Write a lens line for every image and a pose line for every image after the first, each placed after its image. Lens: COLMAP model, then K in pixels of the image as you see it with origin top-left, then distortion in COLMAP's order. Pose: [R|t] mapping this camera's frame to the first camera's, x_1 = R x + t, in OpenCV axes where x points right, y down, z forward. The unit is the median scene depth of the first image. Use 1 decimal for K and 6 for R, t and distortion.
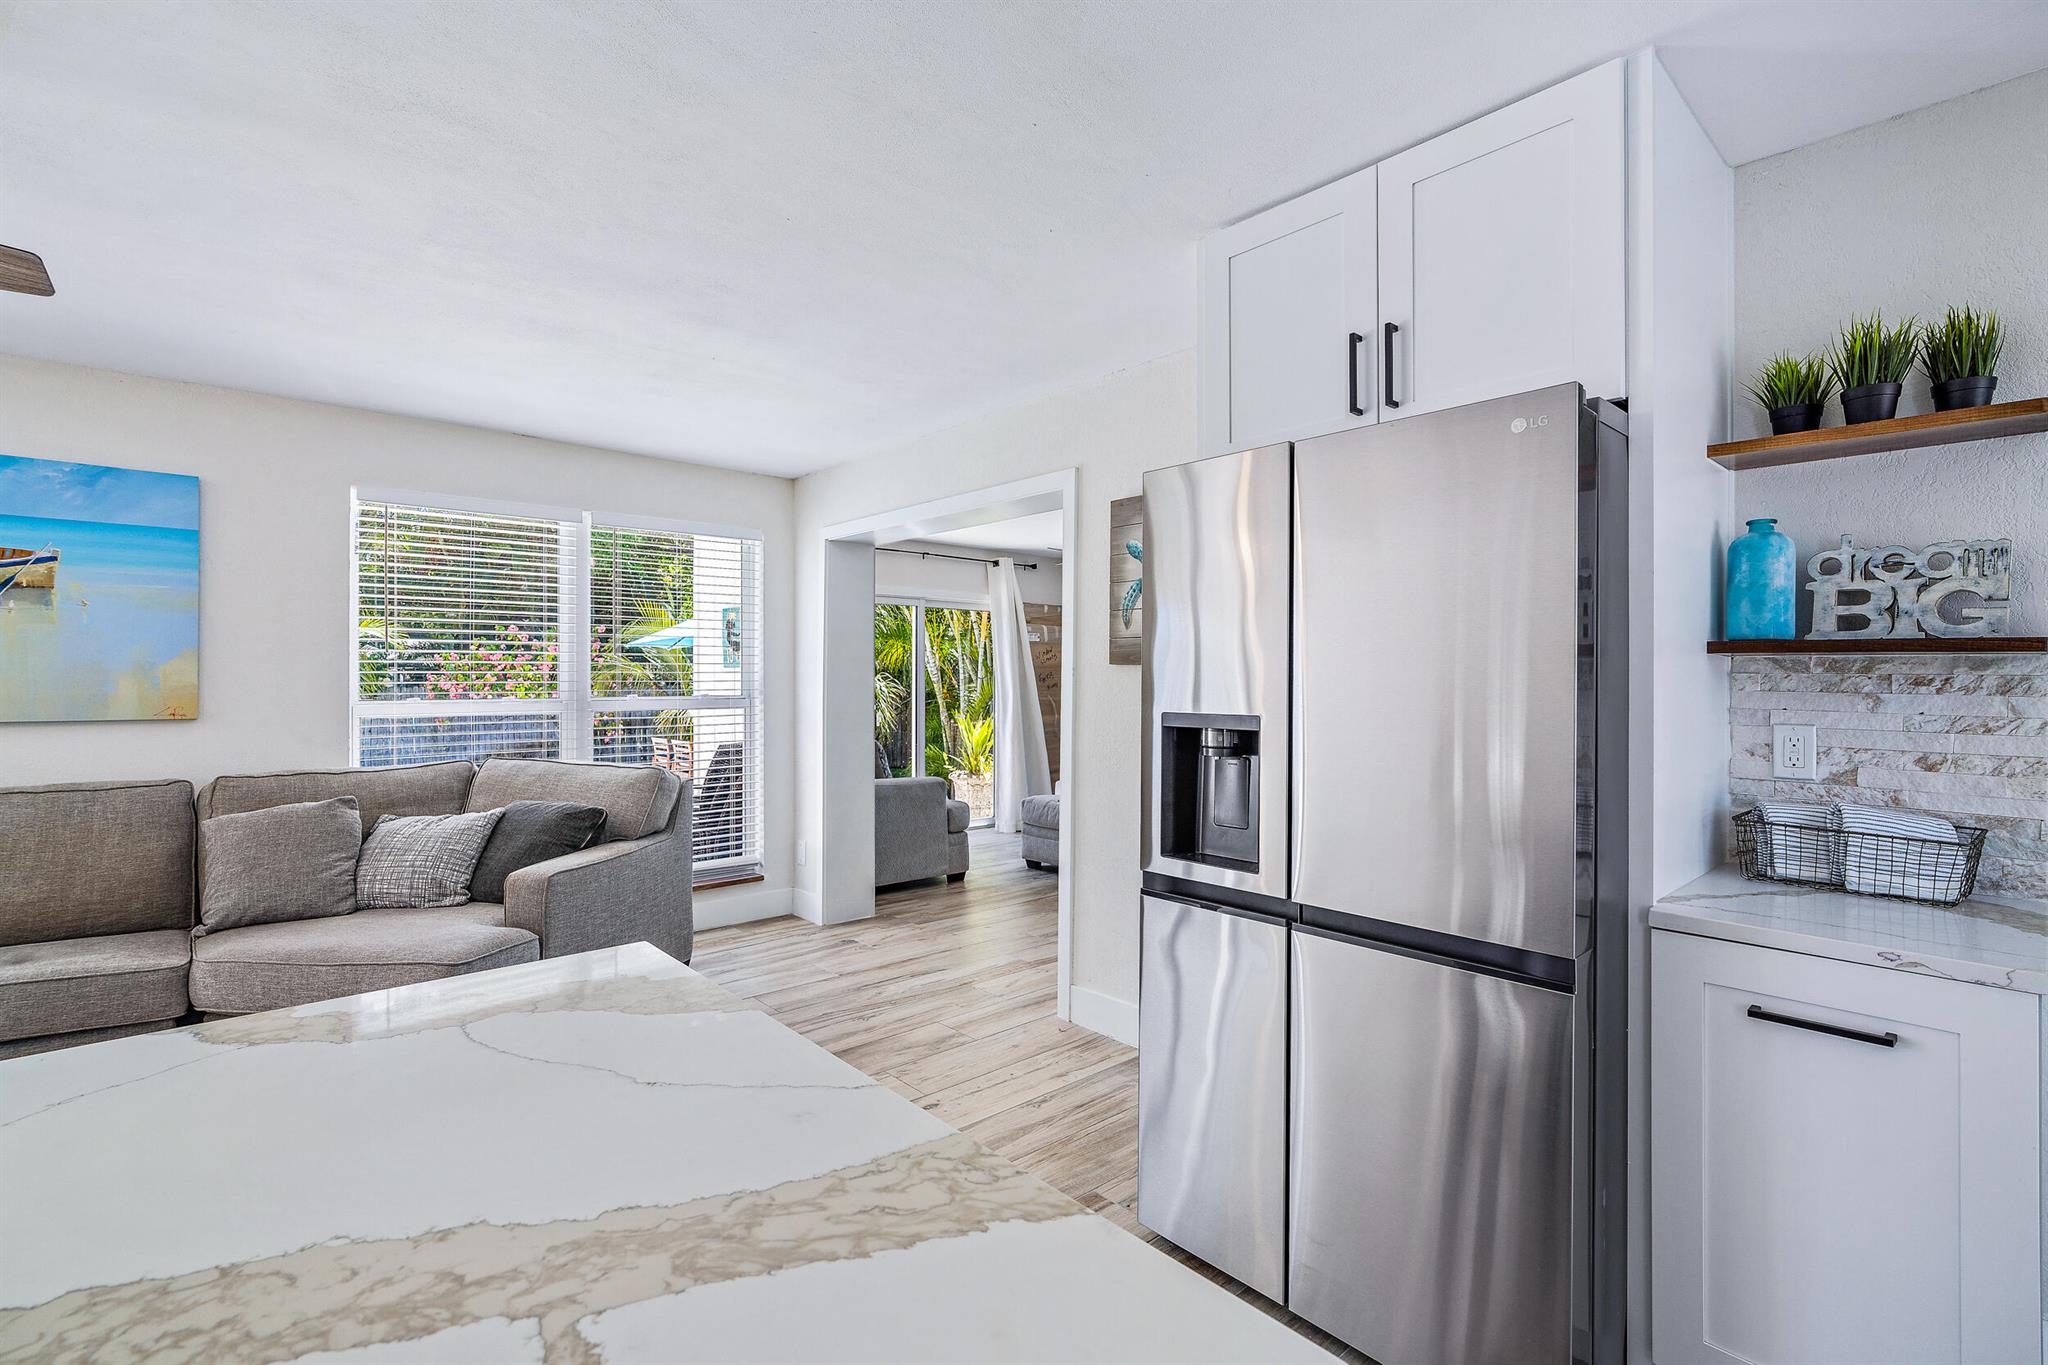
lens RADIAL K [[932.5, 0, 1017.4], [0, 932.5, 679.4], [0, 0, 1]] dist [-0.011378, 0.004592]
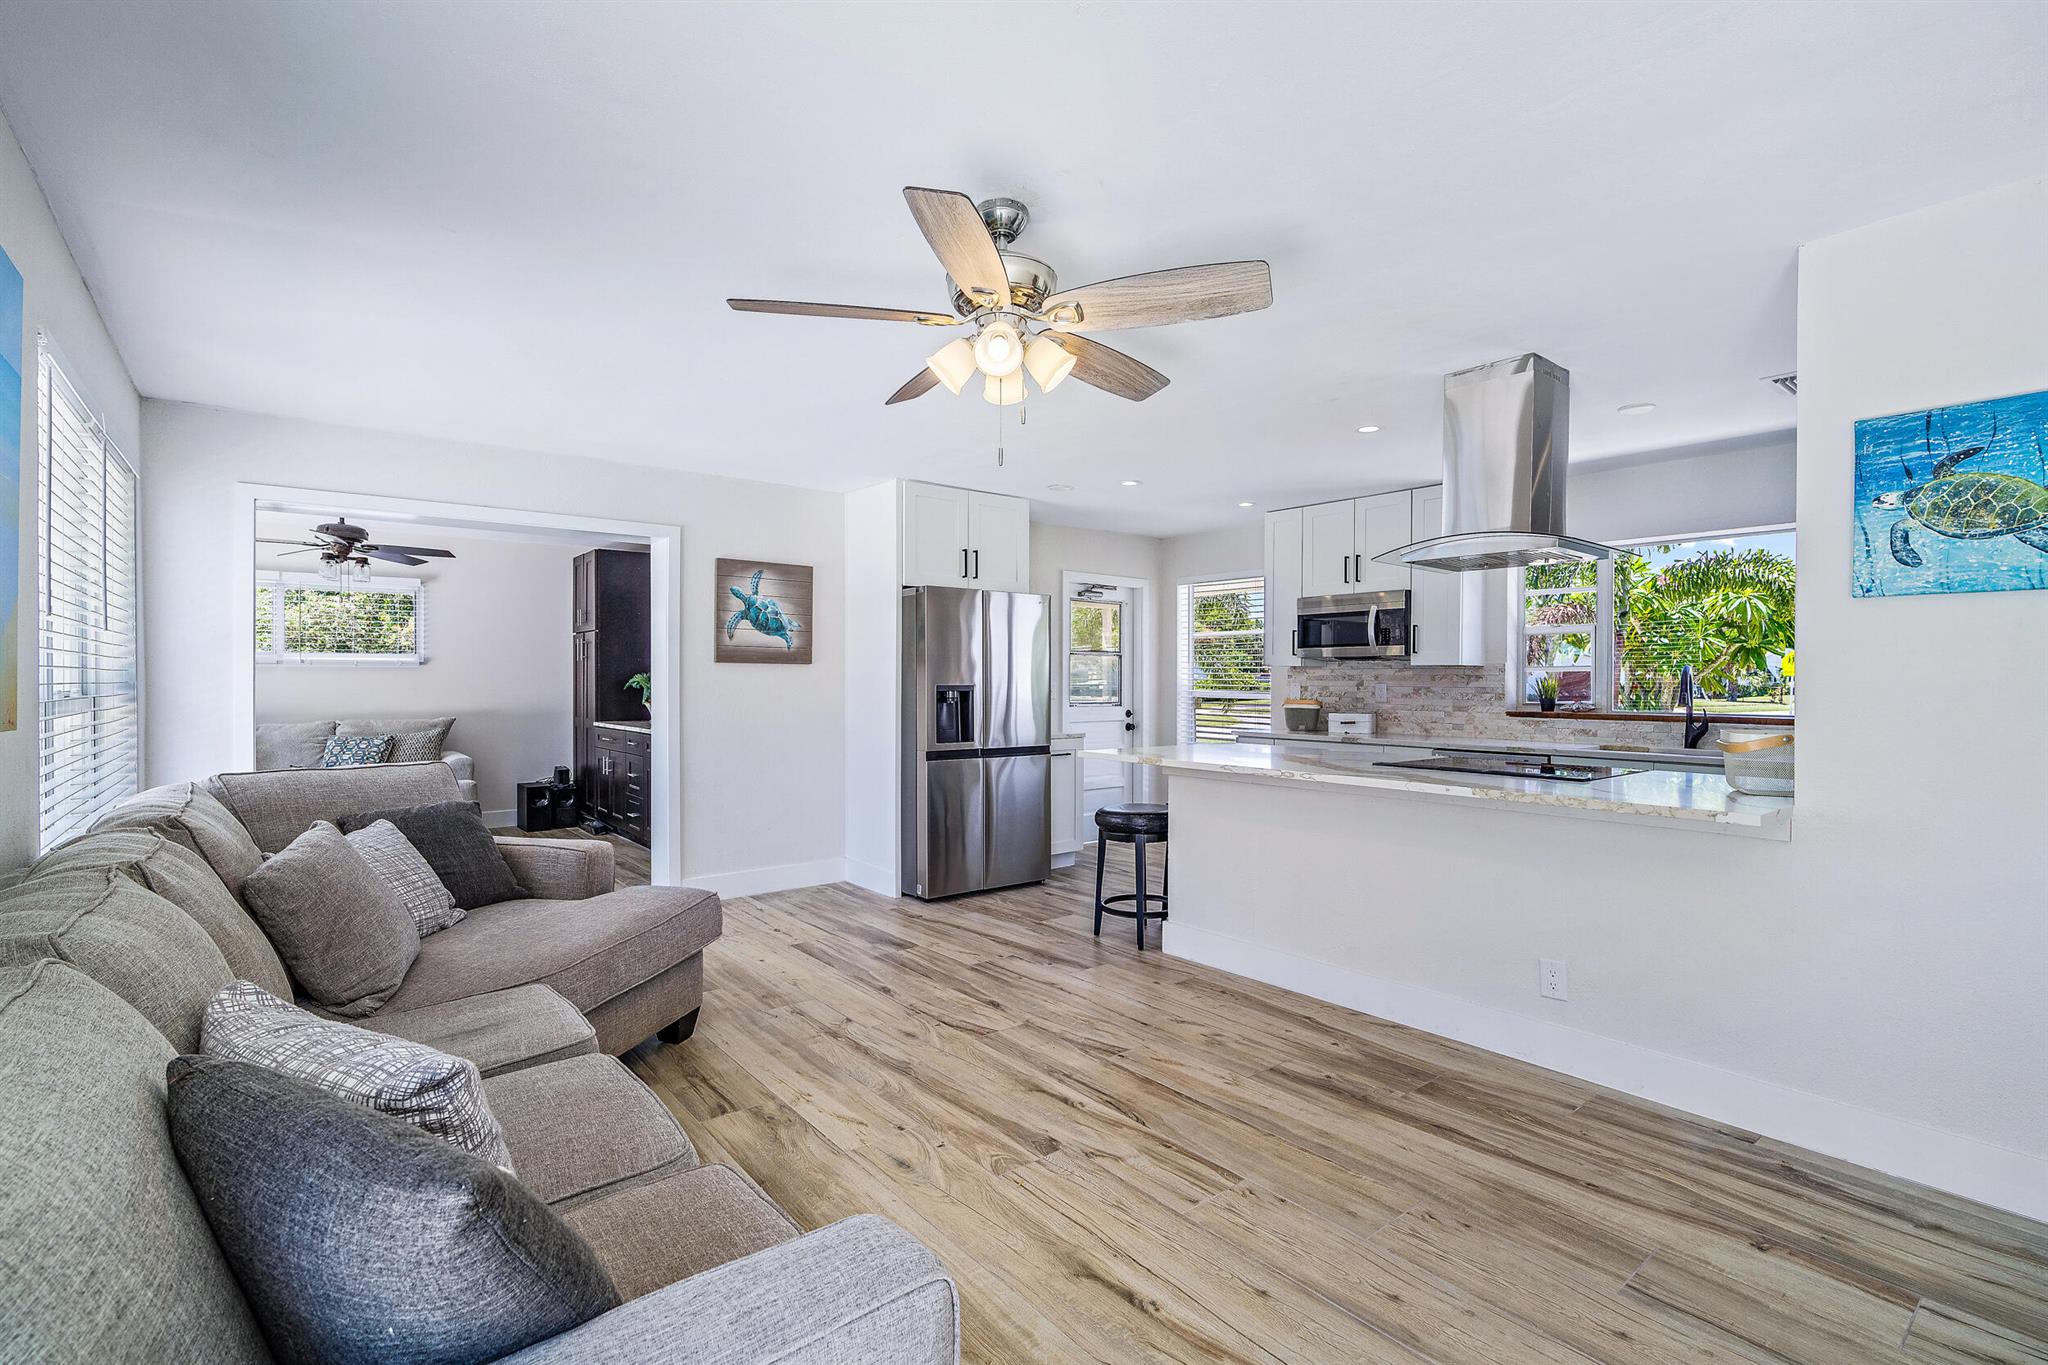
lens RADIAL K [[932.5, 0, 1015.2], [0, 932.5, 682.7], [0, 0, 1]] dist [-0.011378, 0.004592]
pose [[0.053248, -0.003582, 0.998575, -1.460096], [0.000804, 0.999993, 0.003545, 0.013180], [-0.998581, 0.000614, 0.053250, 0.418200]]
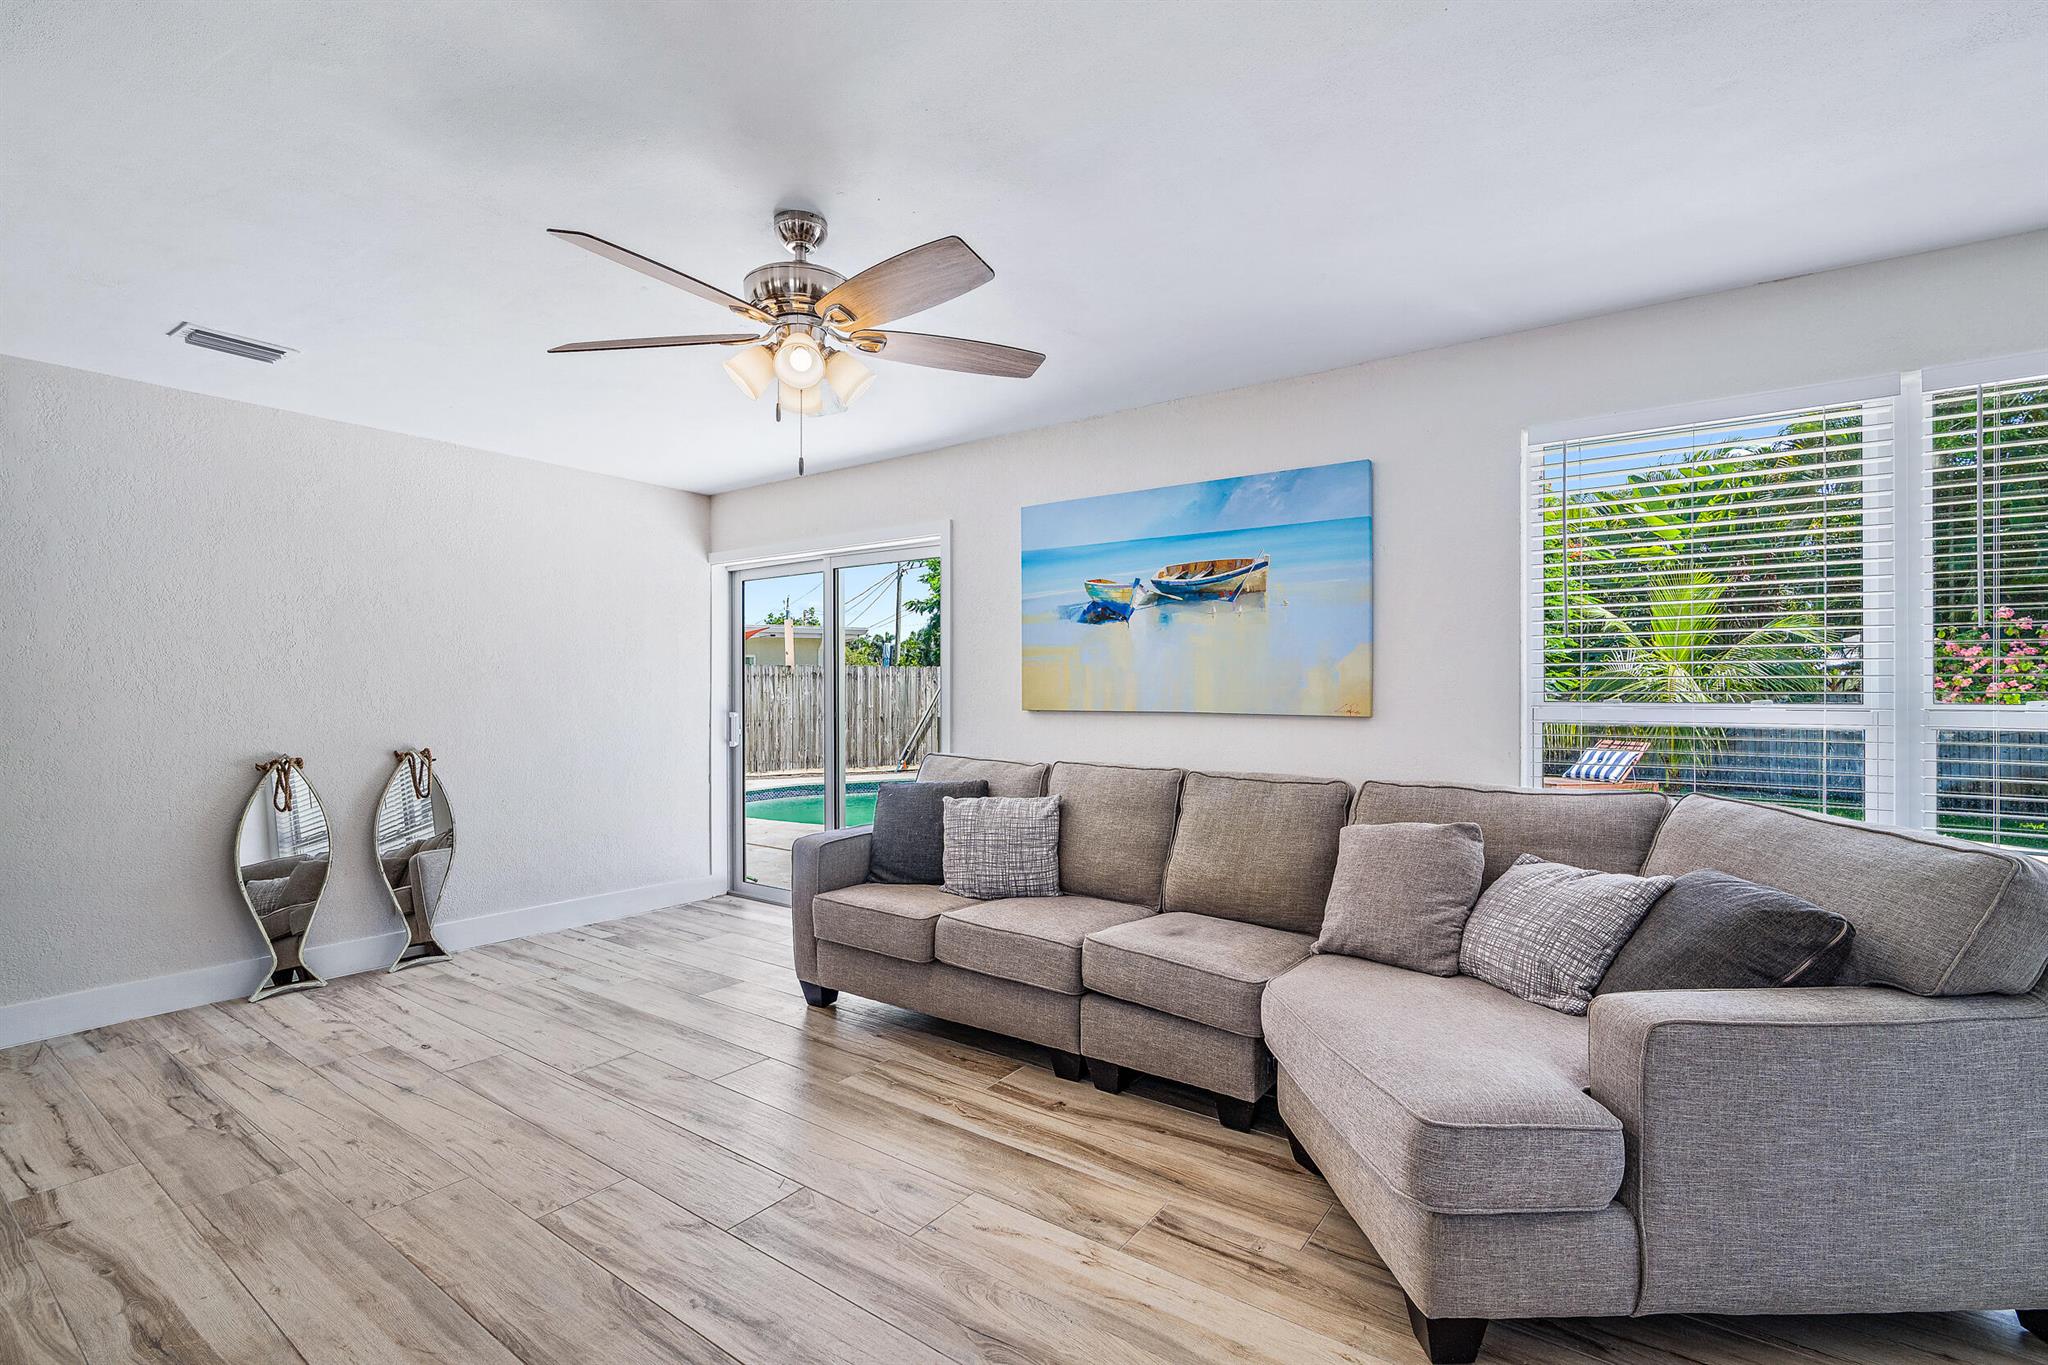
lens RADIAL K [[932.5, 0, 995.6], [0, 932.5, 674.6], [0, 0, 1]] dist [-0.011378, 0.004592]
pose [[0.198635, -0.011421, -0.980007, -0.037505], [-0.000862, 0.999930, -0.011828, 0.011951], [0.980073, 0.003195, 0.198611, 0.470009]]
